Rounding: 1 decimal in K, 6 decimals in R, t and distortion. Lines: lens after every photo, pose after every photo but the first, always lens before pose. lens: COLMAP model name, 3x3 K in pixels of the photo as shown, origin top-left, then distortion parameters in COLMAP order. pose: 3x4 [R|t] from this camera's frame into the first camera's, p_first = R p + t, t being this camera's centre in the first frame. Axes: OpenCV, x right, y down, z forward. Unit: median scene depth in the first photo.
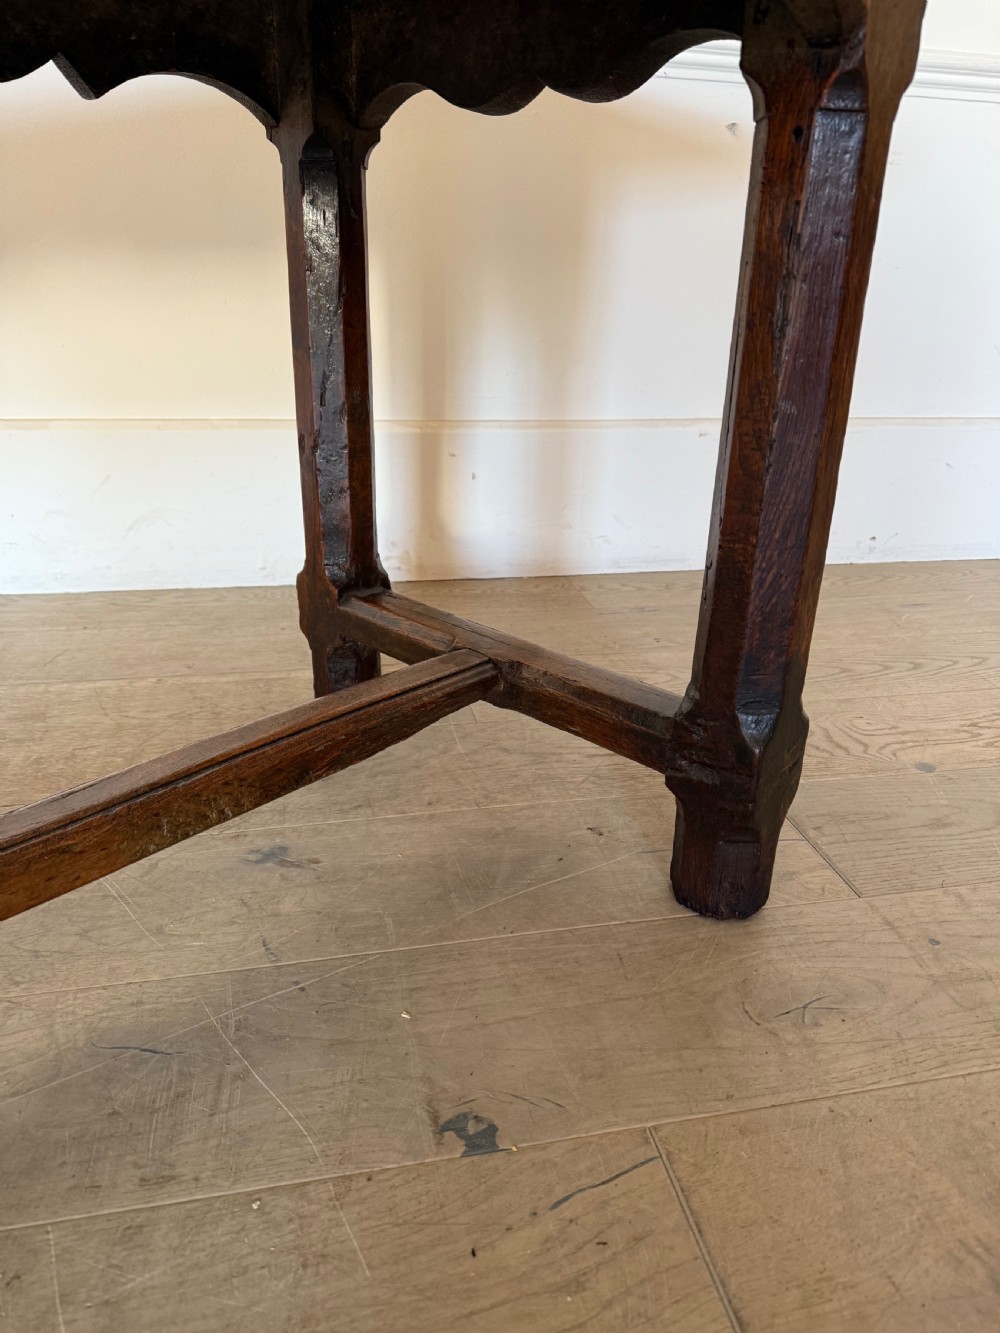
lens RADIAL K [[953.2, 0, 509.5], [0, 953.2, 663.9], [0, 0, 1]] dist [0.019148, -0.029662]
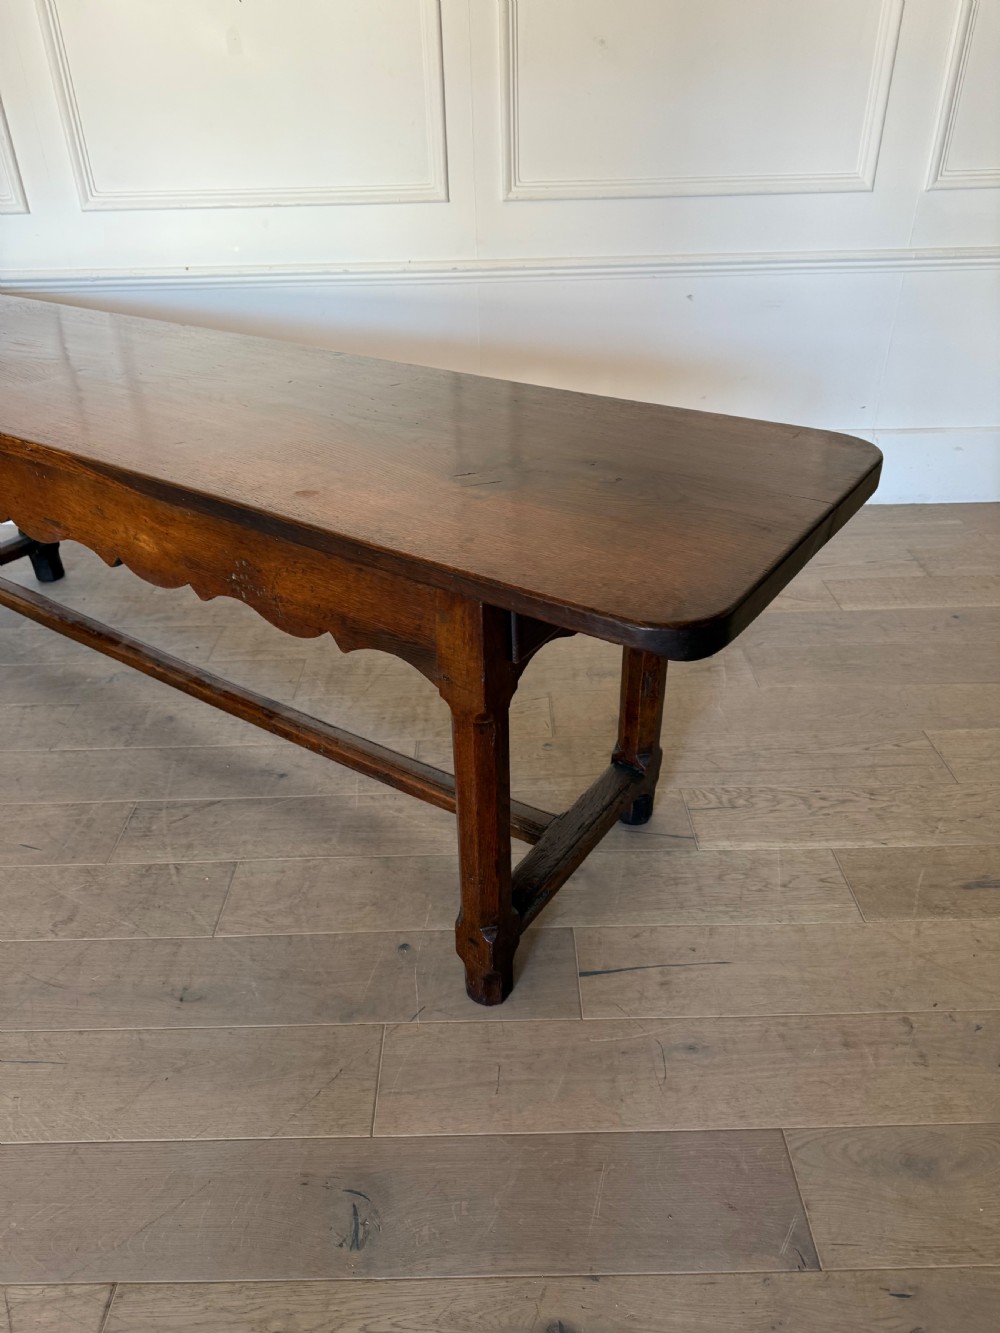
lens RADIAL K [[948.4, 0, 499.7], [0, 948.4, 668.8], [0, 0, 1]] dist [0.035812, -0.049142]
pose [[0.977231, 0.064863, -0.202019, 0.630684], [-0.030035, 0.984829, 0.170910, -0.246248], [0.210040, -0.160951, 0.964354, -2.449638]]
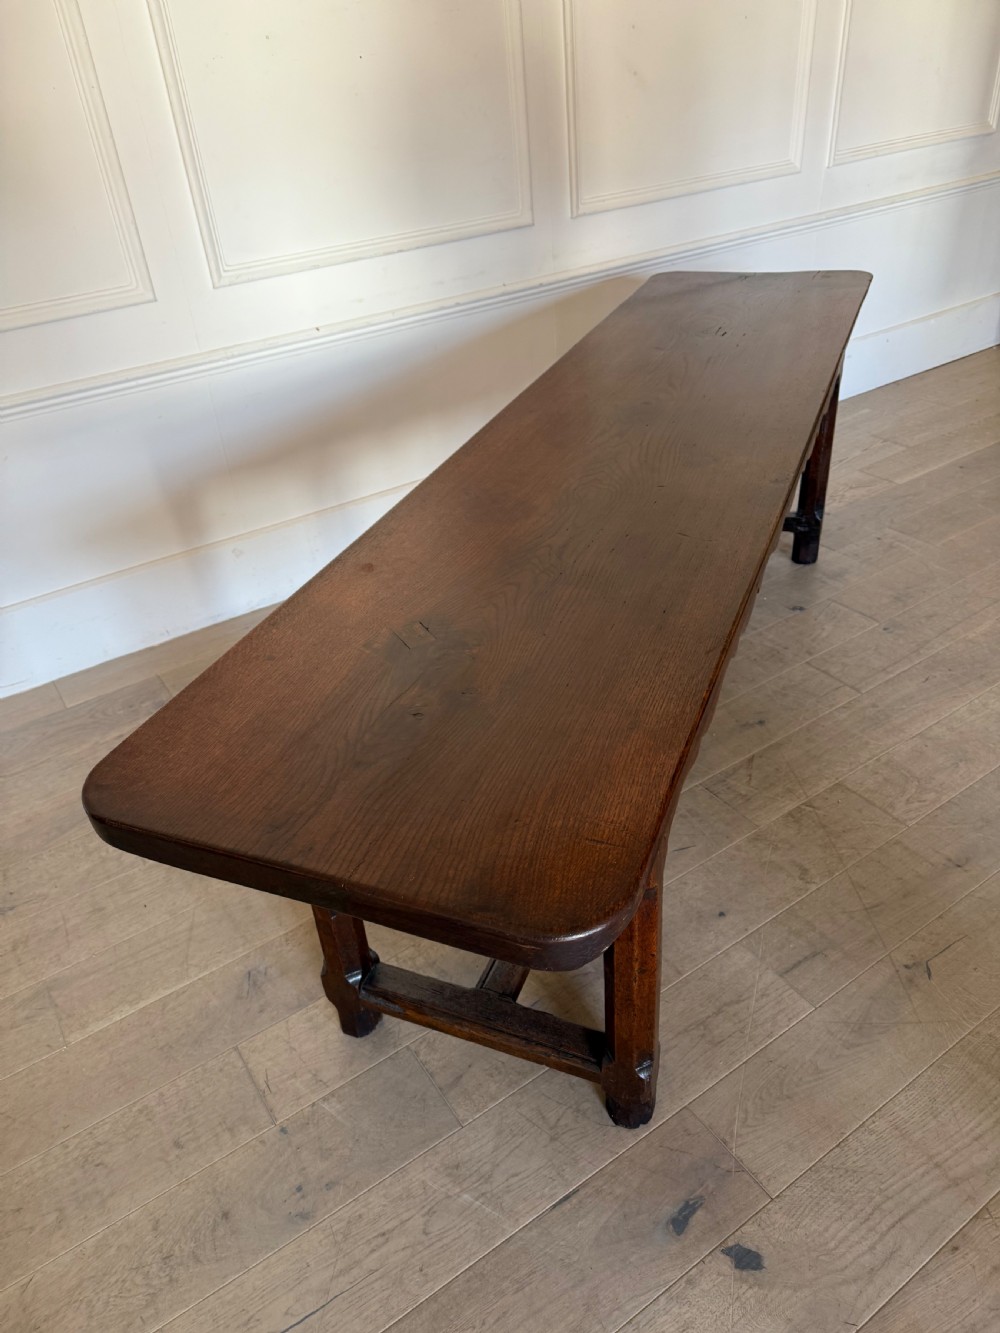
lens RADIAL K [[948.4, 0, 499.0], [0, 948.4, 669.0], [0, 0, 1]] dist [0.035812, -0.049142]
pose [[0.925158, -0.285692, 0.249926, -2.364995], [0.230845, 0.946138, 0.227011, -0.585654], [-0.301320, -0.152327, 0.941277, -2.727360]]
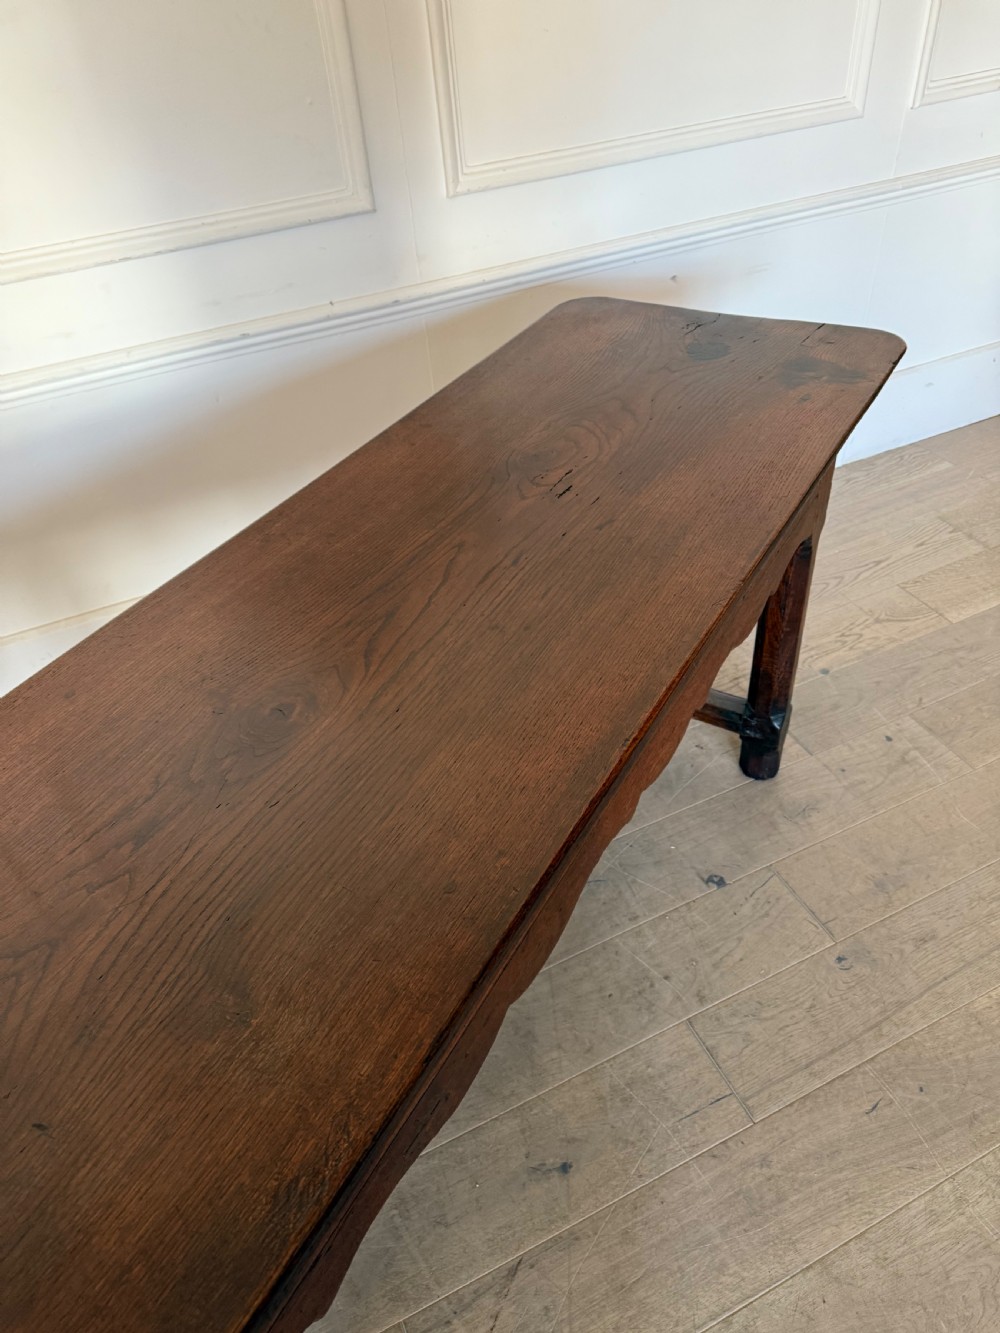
lens RADIAL K [[948.4, 0, 511.3], [0, 948.4, 662.0], [0, 0, 1]] dist [0.035812, -0.049142]
pose [[0.969001, -0.218283, 0.115712, -0.750766], [0.172942, 0.933787, 0.313262, -1.068363], [-0.176430, -0.283540, 0.942591, -1.355708]]
